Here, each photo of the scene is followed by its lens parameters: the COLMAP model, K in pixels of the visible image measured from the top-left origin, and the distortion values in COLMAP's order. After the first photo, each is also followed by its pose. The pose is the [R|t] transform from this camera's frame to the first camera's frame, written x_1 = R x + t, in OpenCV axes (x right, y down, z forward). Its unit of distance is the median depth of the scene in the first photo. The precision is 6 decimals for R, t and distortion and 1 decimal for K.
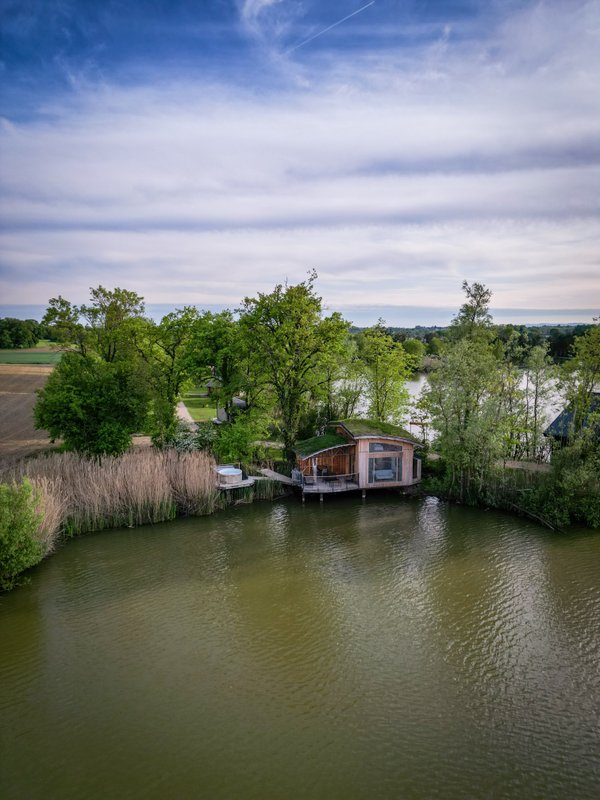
lens RADIAL K [[571.5, 0, 299.9], [0, 571.5, 396.4], [0, 0, 1]] dist [0.047244, -0.007093]
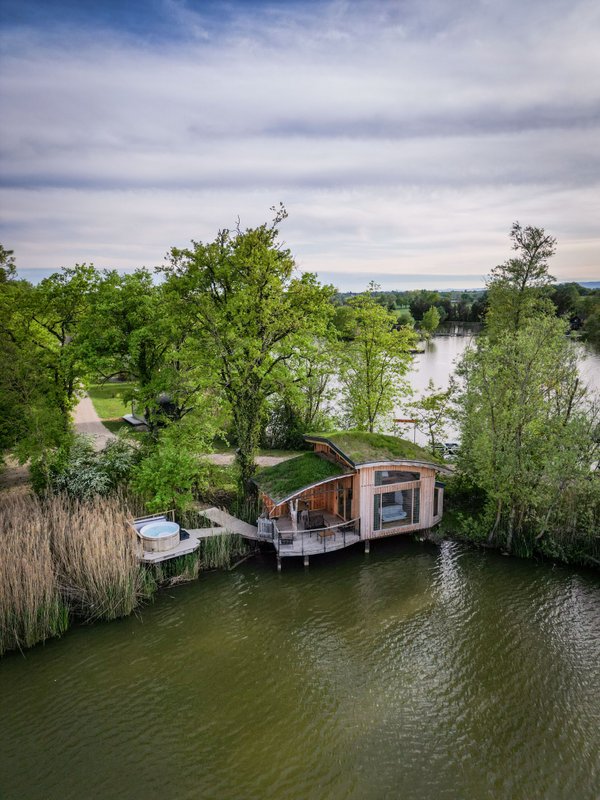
lens RADIAL K [[571.5, 0, 301.6], [0, 571.5, 398.2], [0, 0, 1]] dist [0.047244, -0.007093]
pose [[0.988437, -0.031824, 0.148258, -0.054212], [0.022645, 0.997744, 0.063199, -0.044312], [-0.149934, -0.059111, 0.986927, 0.343915]]
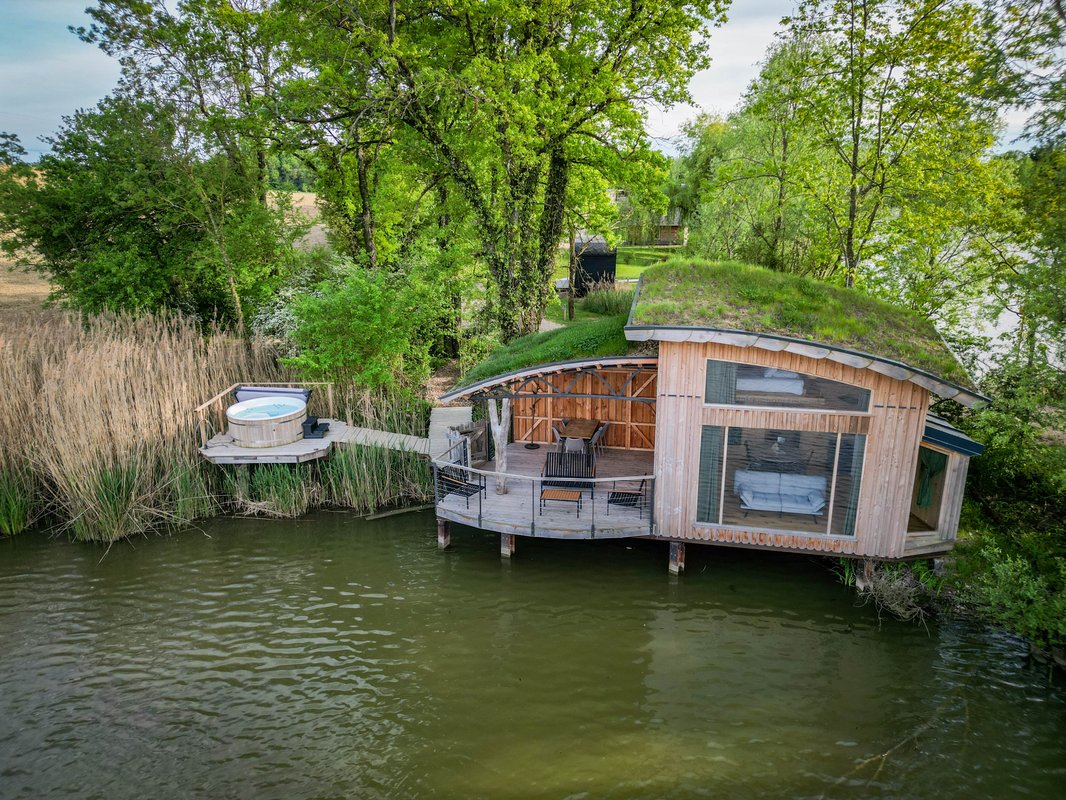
lens RADIAL K [[761.5, 0, 532.8], [0, 761.5, 401.3], [0, 0, 1]] dist [0.047244, -0.007093]
pose [[0.892867, 0.119738, -0.434110, 0.183981], [-0.042221, 0.982015, 0.184024, 0.040164], [0.448337, -0.145980, 0.881864, 0.647730]]
